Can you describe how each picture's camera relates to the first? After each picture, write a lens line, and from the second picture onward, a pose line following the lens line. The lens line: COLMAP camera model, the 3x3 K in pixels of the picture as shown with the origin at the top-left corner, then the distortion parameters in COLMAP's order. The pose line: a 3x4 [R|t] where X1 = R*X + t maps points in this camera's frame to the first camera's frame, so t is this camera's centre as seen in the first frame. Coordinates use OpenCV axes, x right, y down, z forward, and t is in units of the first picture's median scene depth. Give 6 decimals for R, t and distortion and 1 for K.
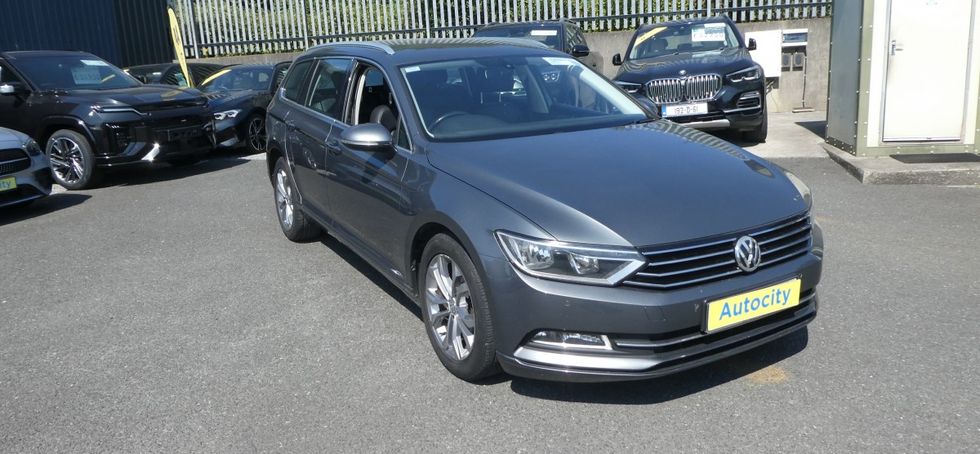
lens RADIAL K [[695.0, 0, 480.9], [0, 695.0, 230.6], [0, 0, 1]] dist [0.007545, -0.010628]
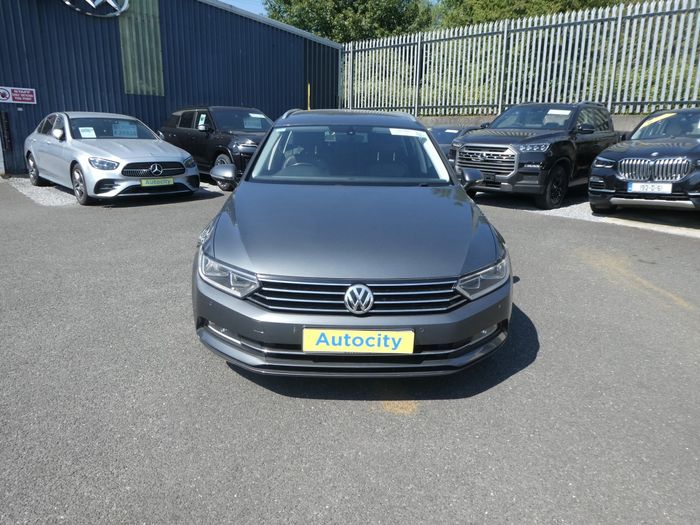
lens RADIAL K [[499.6, 0, 349.2], [0, 499.6, 247.4], [0, 0, 1]] dist [-0.000250, -0.013492]
pose [[0.877233, 0.175489, -0.446839, 0.248639], [-0.174217, 0.983710, 0.044315, -0.030649], [0.447336, 0.038972, 0.893516, 0.070298]]
